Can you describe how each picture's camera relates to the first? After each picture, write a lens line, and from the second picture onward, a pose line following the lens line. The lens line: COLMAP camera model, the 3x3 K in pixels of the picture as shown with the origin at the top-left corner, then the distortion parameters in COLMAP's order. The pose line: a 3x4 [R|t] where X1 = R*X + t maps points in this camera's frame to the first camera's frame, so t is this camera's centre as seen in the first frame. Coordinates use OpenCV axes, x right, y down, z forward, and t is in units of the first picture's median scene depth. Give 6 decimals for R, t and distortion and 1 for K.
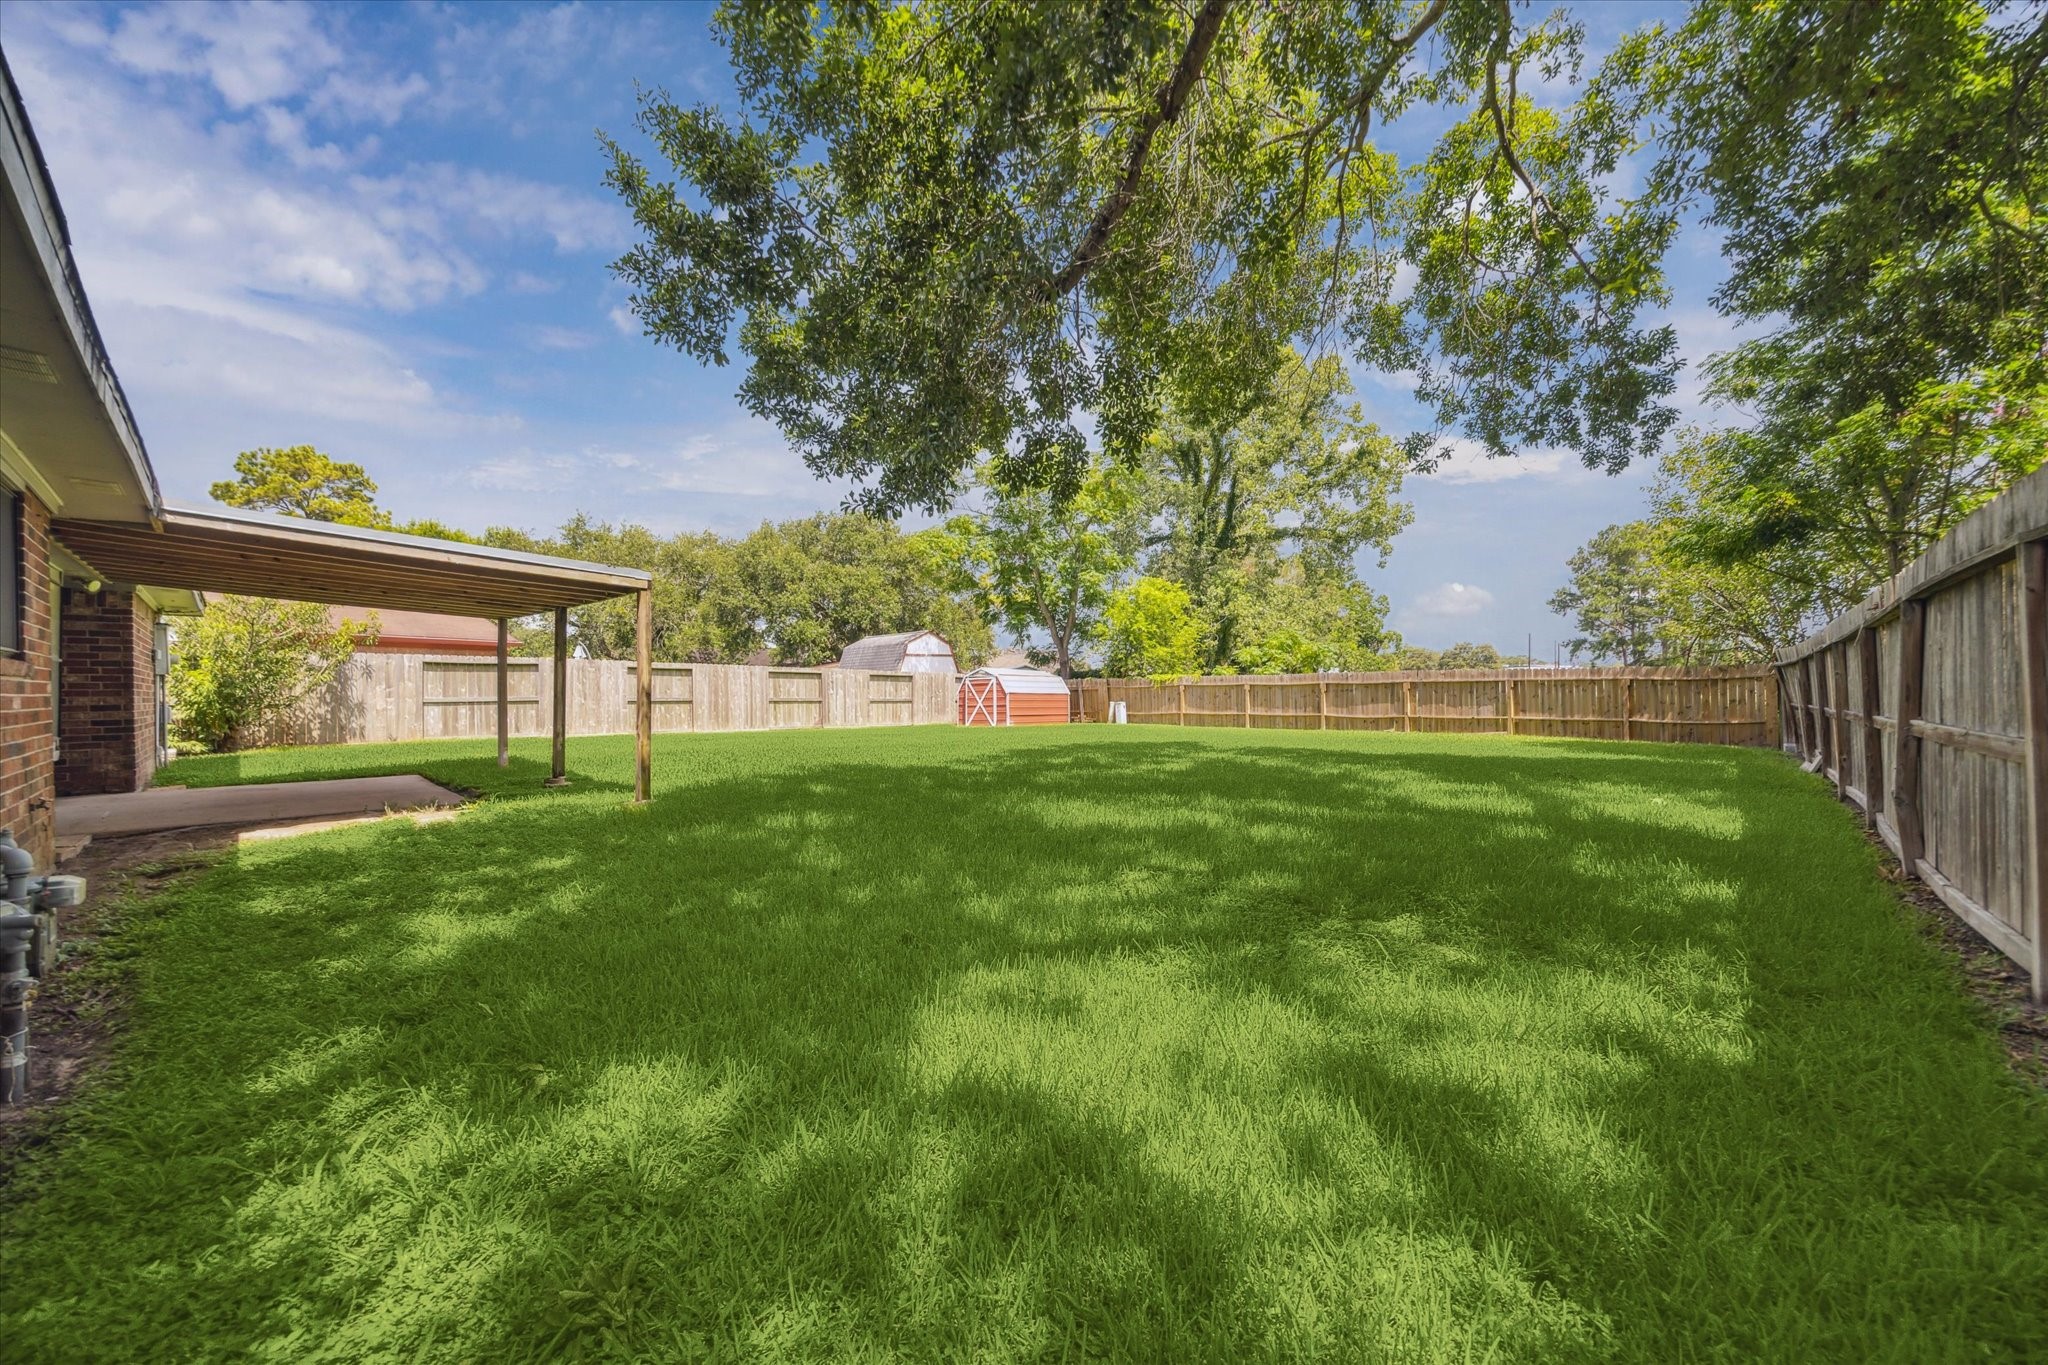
lens RADIAL K [[795.3, 0, 1038.0], [0, 795.3, 678.8], [0, 0, 1]] dist [-0.001495, 0.000189]
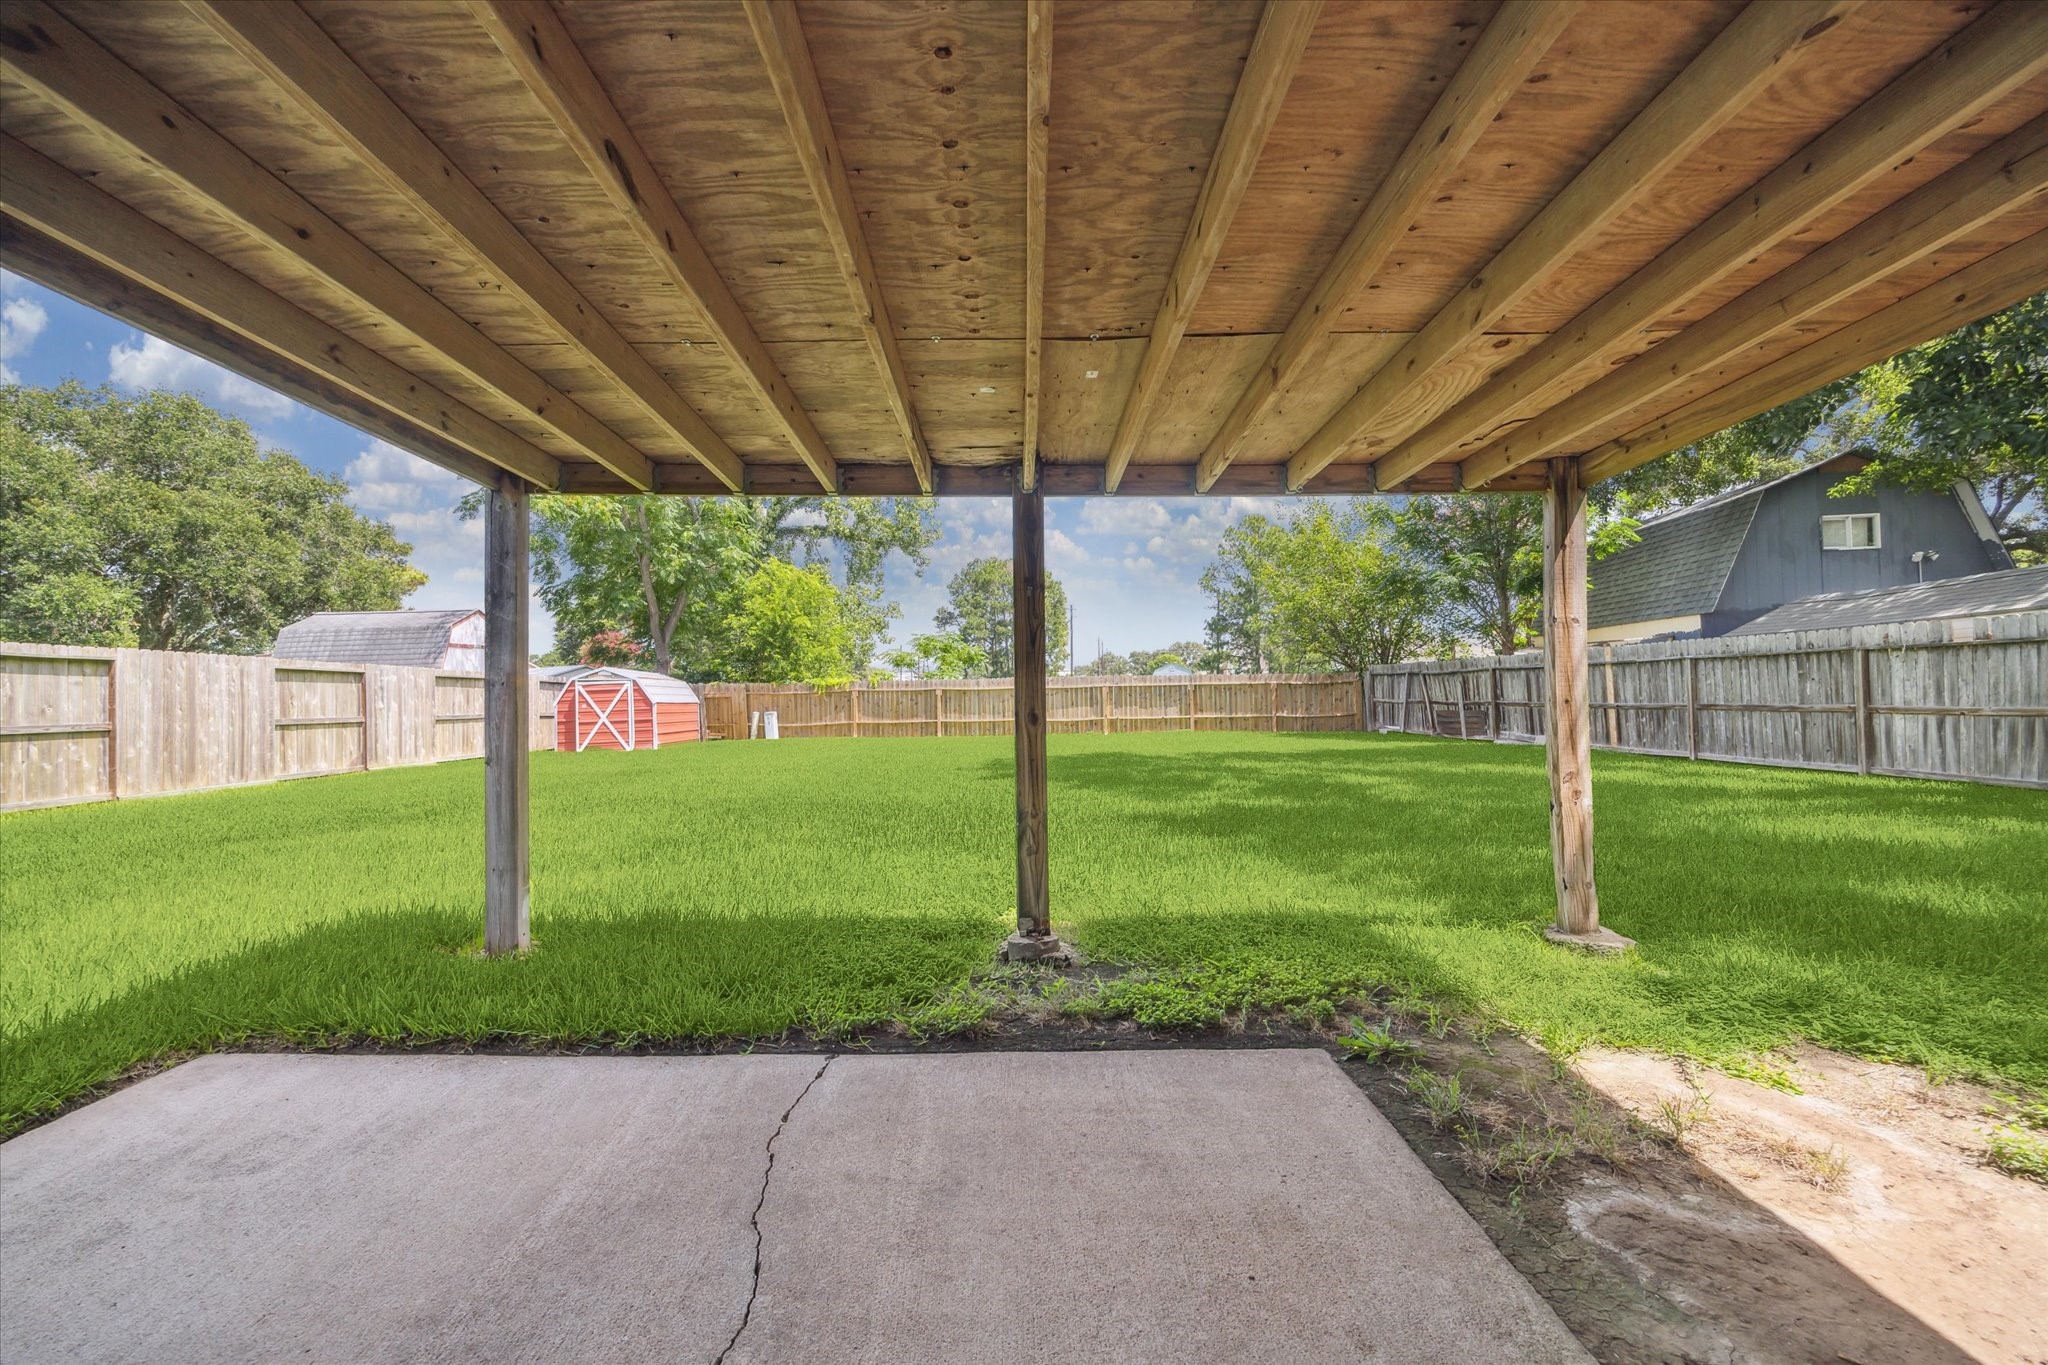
lens RADIAL K [[795.3, 0, 1016.7], [0, 795.3, 685.0], [0, 0, 1]] dist [-0.001495, 0.000189]
pose [[0.728582, -0.000435, 0.684959, -0.307562], [-0.000282, 1.000000, 0.000935, 0.001075], [-0.684959, -0.000875, 0.728581, 0.264804]]
